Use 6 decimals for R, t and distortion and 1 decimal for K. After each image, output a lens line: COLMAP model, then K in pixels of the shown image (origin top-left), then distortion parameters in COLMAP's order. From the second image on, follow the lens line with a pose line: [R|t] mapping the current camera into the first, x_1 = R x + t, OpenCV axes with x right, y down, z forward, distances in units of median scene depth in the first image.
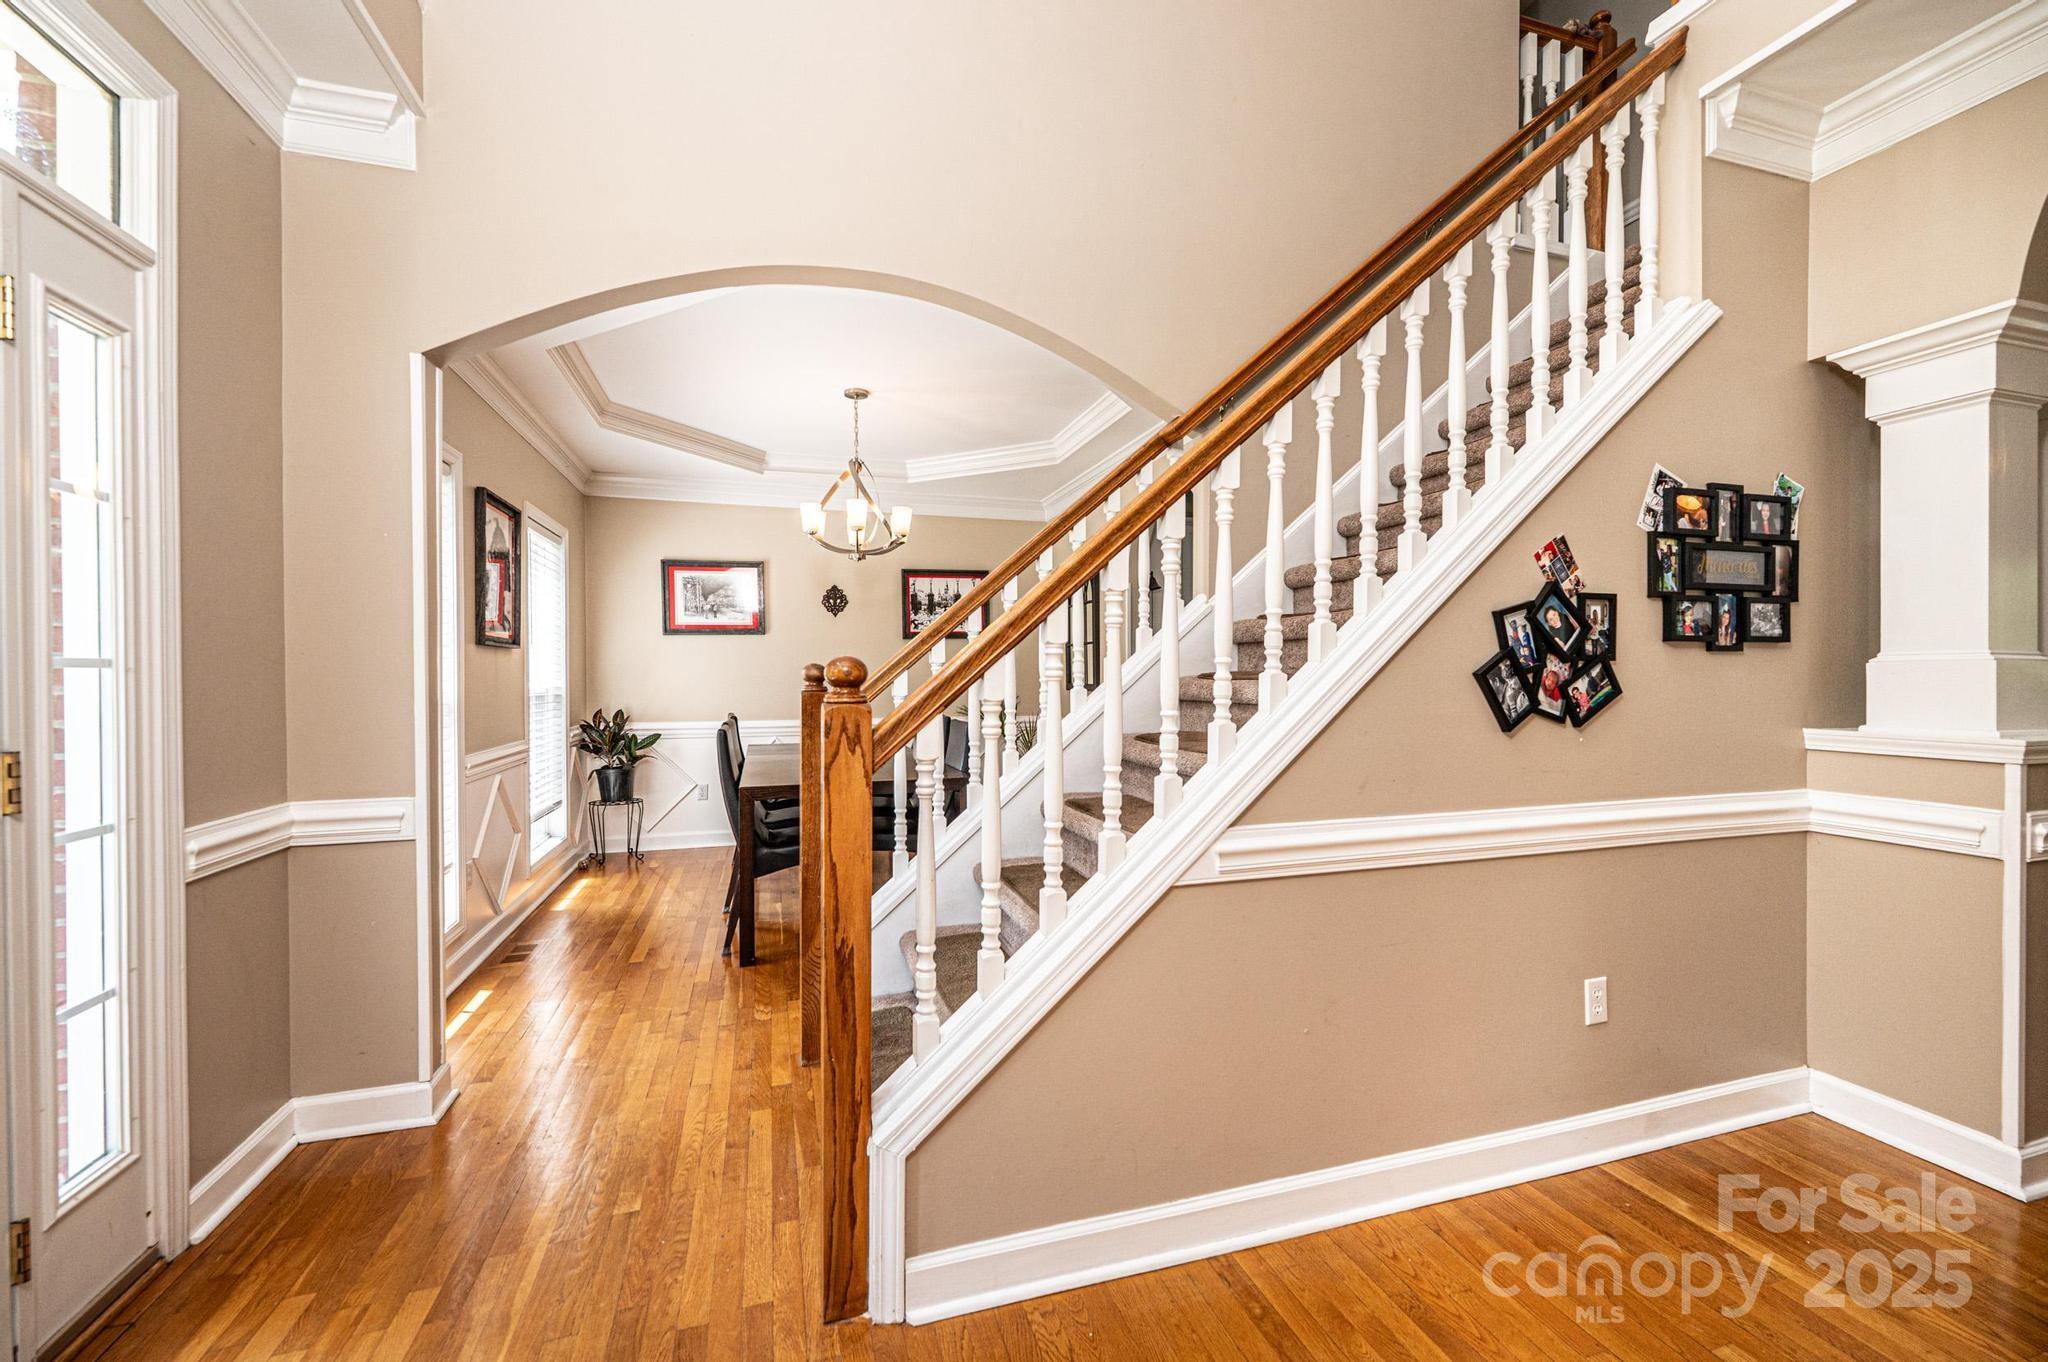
lens RADIAL K [[814.5, 0, 1024.0], [0, 814.5, 681.0], [0, 0, 1]] dist [-0.001742, -0.000175]
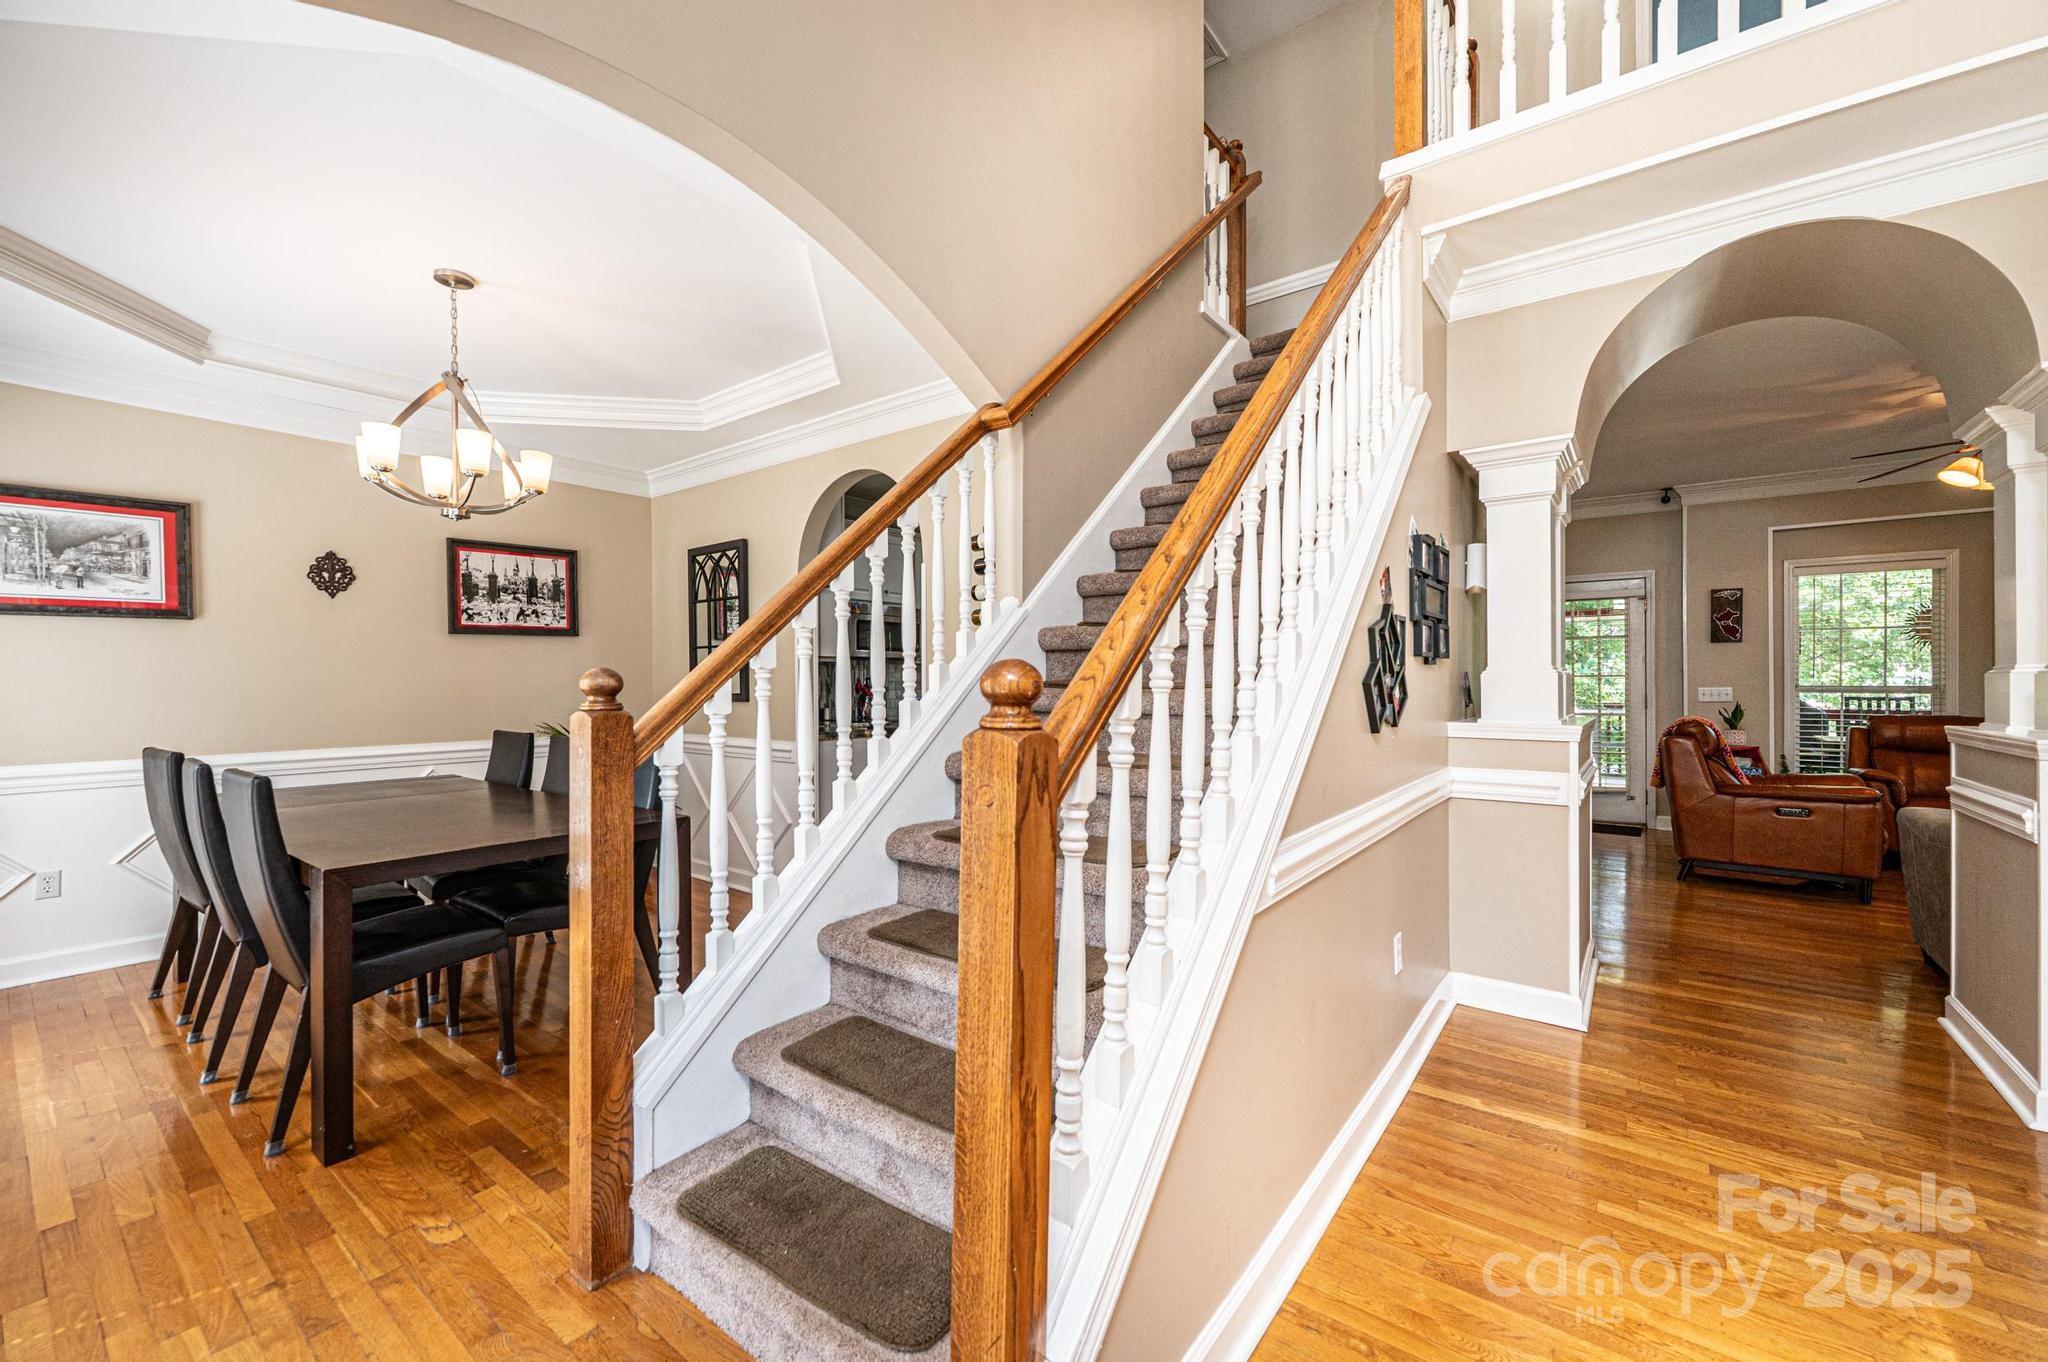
lens RADIAL K [[814.5, 0, 1024.0], [0, 814.5, 681.0], [0, 0, 1]] dist [-0.001742, -0.000175]
pose [[0.816321, -0.001191, 0.577597, -0.272404], [0.005695, 0.999966, -0.005987, -0.003991], [-0.577570, 0.008177, 0.816300, 0.201970]]
